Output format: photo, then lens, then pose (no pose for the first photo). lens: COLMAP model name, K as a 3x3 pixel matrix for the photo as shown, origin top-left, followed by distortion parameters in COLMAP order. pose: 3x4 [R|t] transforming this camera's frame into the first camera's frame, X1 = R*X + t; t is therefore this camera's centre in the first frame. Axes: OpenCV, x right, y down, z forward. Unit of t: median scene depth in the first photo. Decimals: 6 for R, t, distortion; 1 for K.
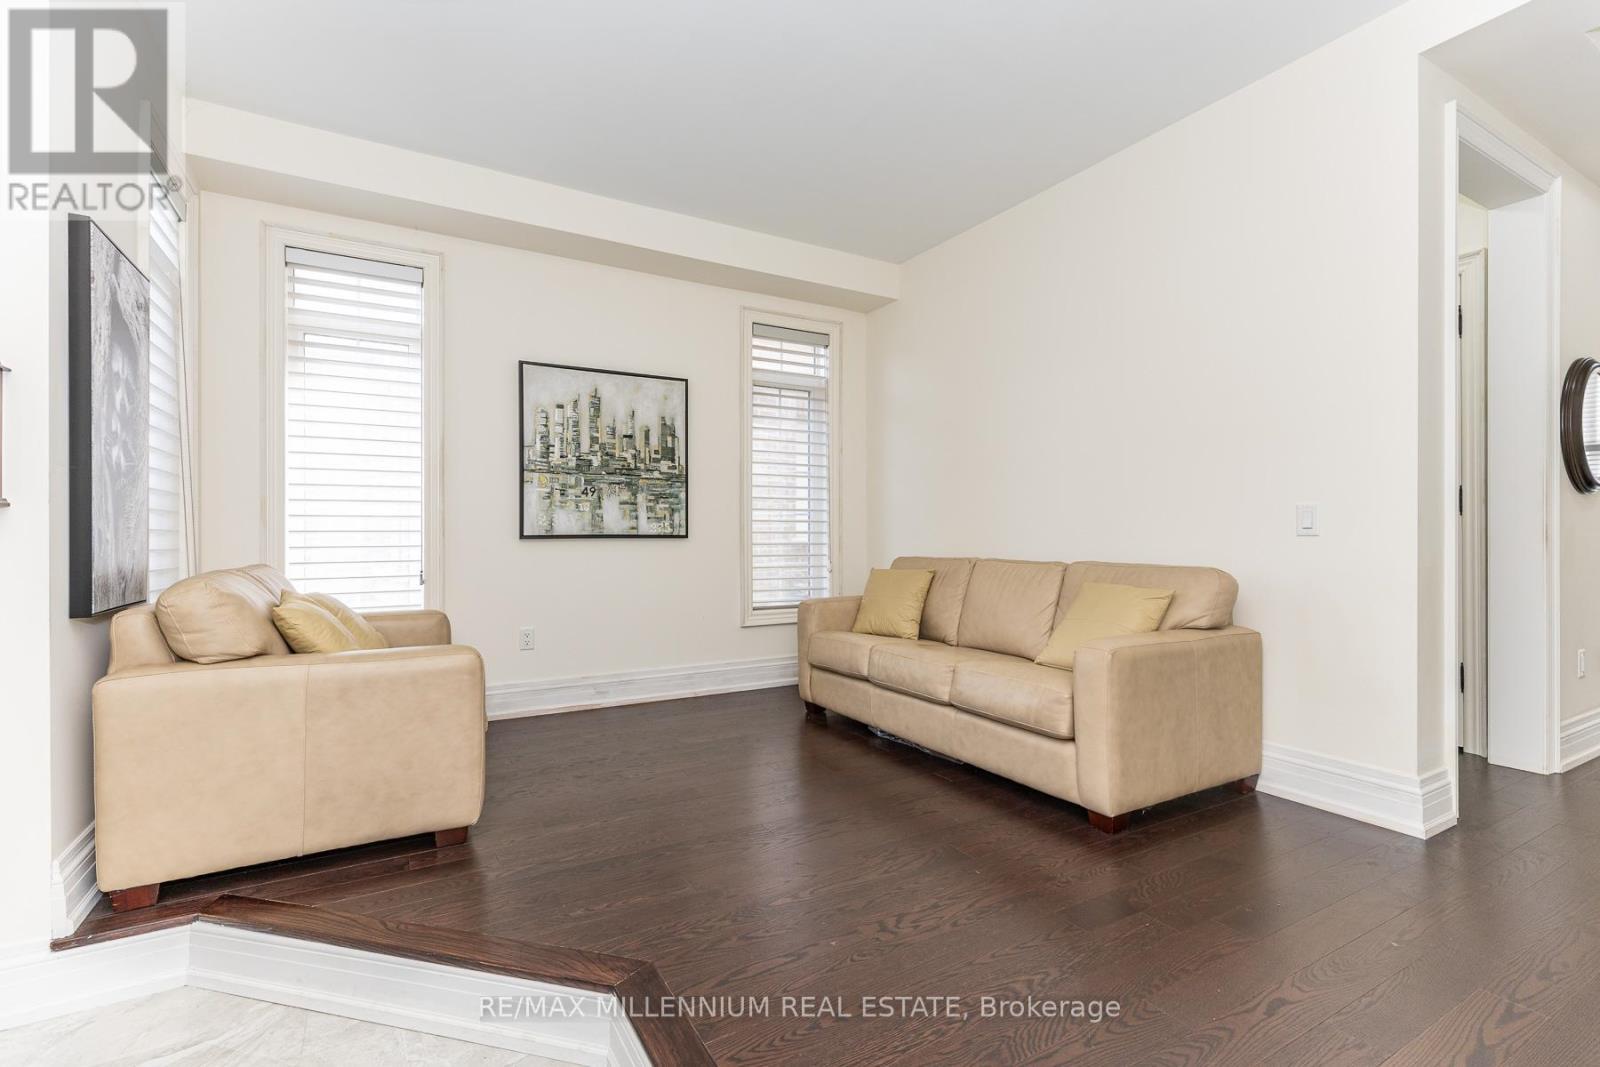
lens RADIAL K [[725.9, 0, 801.8], [0, 725.9, 531.4], [0, 0, 1]] dist [0.006687, -0.002054]
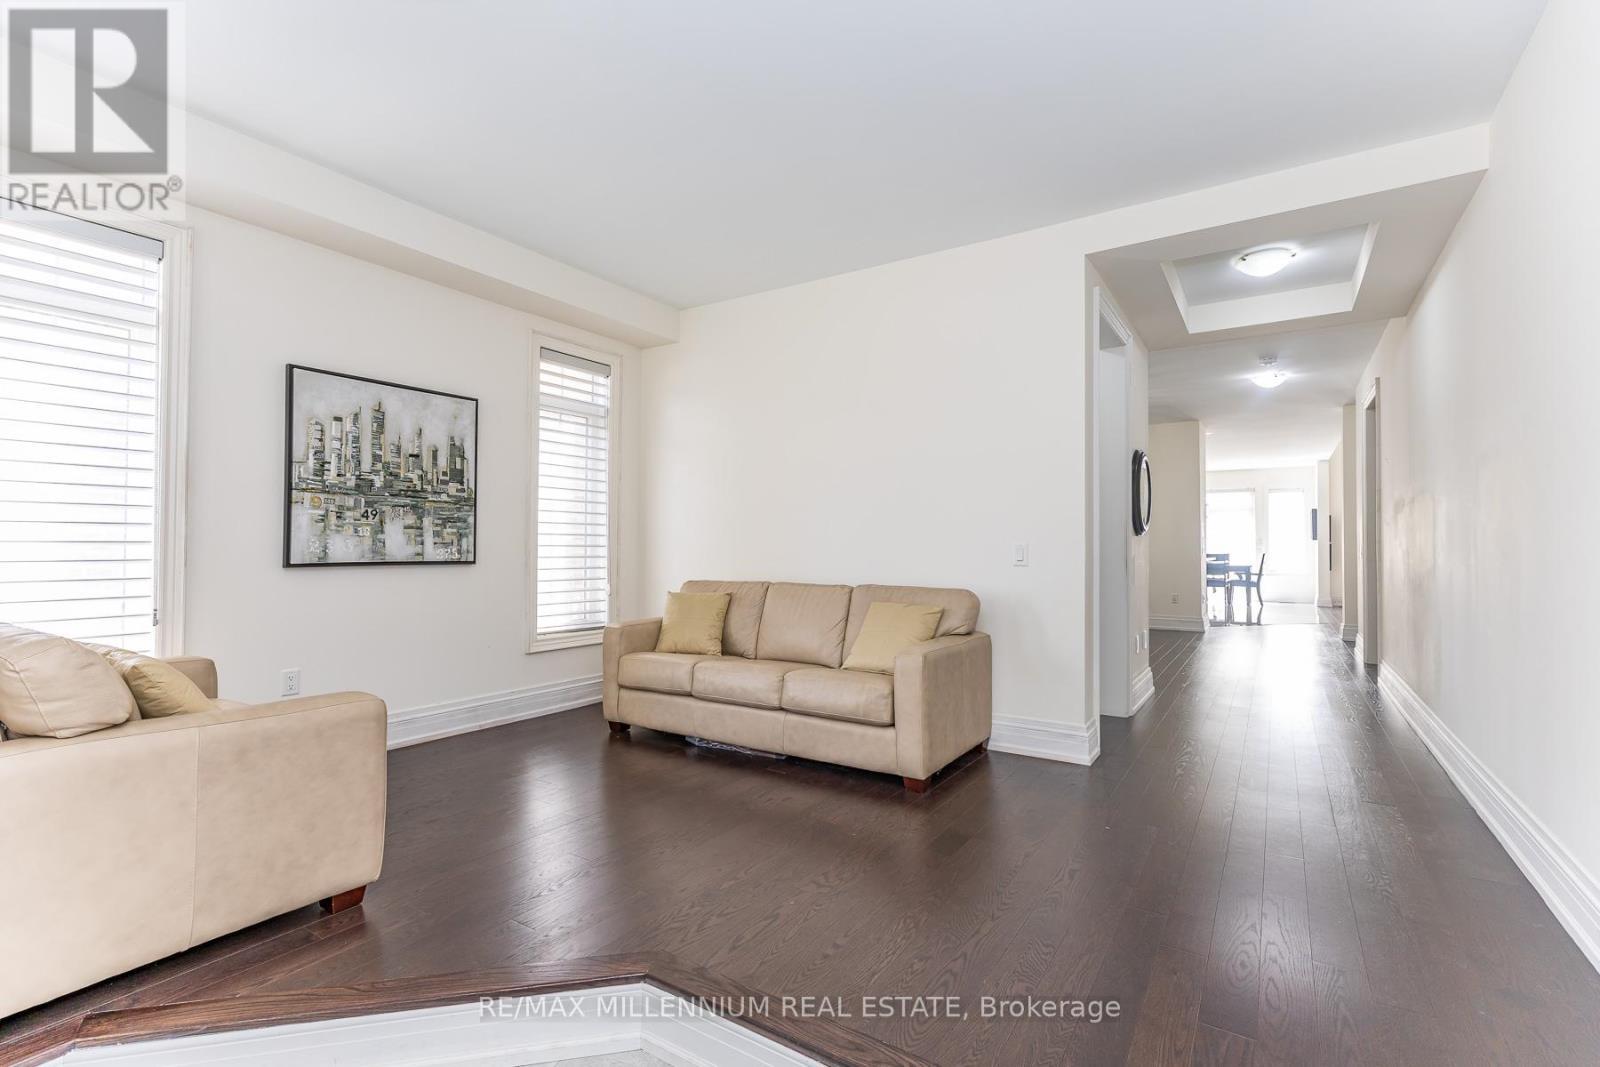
lens RADIAL K [[725.9, 0, 804.5], [0, 725.9, 529.7], [0, 0, 1]] dist [0.006687, -0.002054]
pose [[0.892628, 0.016641, 0.450487, -0.227693], [-0.008665, 0.999767, -0.019762, -0.023456], [-0.450711, 0.013736, 0.892564, -0.061135]]
